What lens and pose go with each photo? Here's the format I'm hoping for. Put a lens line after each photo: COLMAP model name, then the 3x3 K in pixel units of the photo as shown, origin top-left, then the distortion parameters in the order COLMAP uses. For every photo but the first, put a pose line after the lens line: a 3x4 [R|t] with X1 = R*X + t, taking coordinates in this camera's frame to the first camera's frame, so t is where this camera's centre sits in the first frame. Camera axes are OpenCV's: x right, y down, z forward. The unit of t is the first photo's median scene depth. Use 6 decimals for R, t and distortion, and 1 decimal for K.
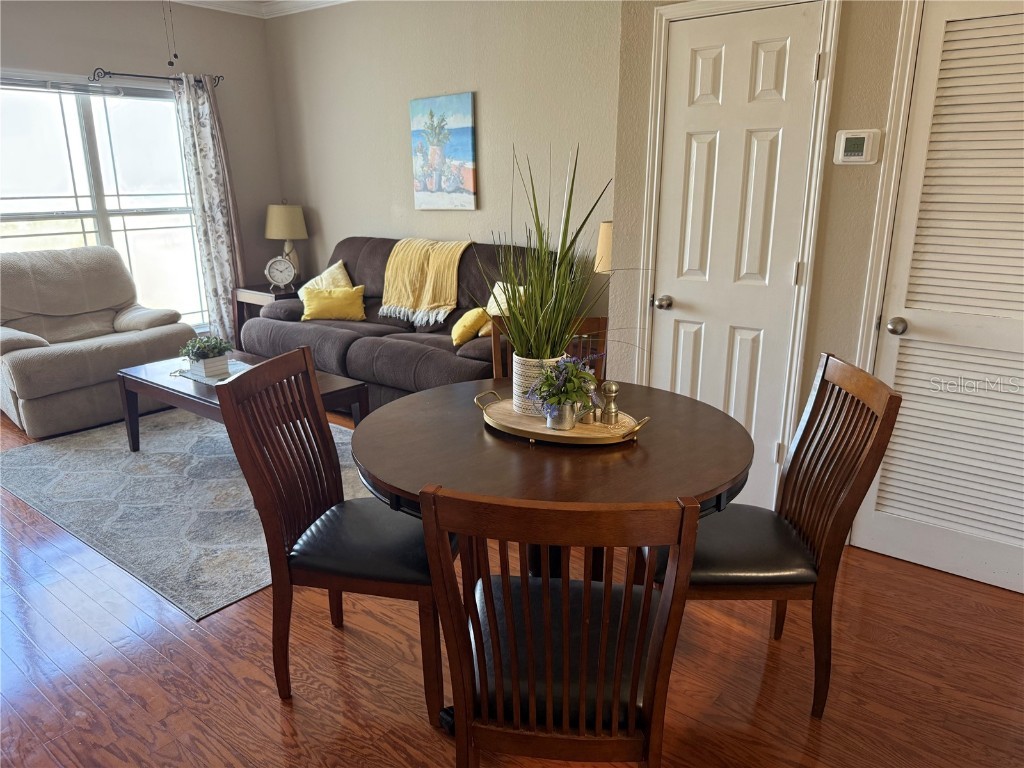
lens RADIAL K [[732.4, 0, 512.0], [0, 732.4, 384.0], [0, 0, 1]] dist [0.037251, -0.051883]
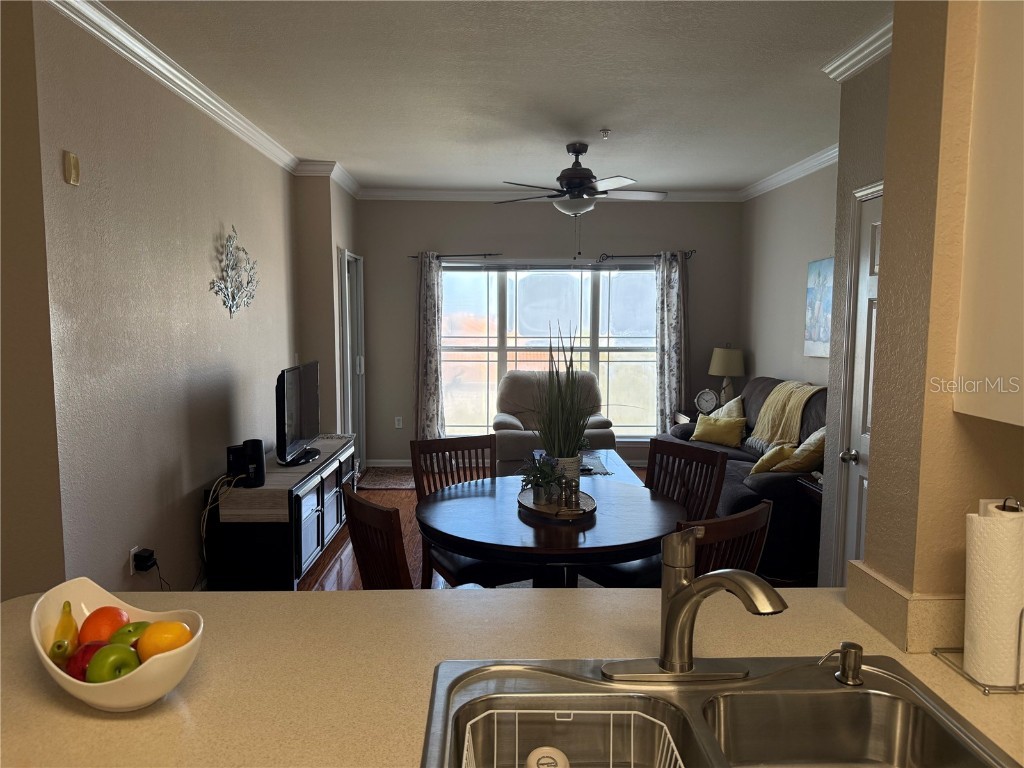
lens RADIAL K [[722.7, 0, 515.7], [0, 722.7, 389.1], [0, 0, 1]] dist [0.073448, -0.082186]
pose [[0.645905, 0.082338, -0.758965, 0.435565], [-0.214001, 0.973835, -0.076474, -0.015060], [0.732810, 0.211814, 0.646625, -0.009905]]
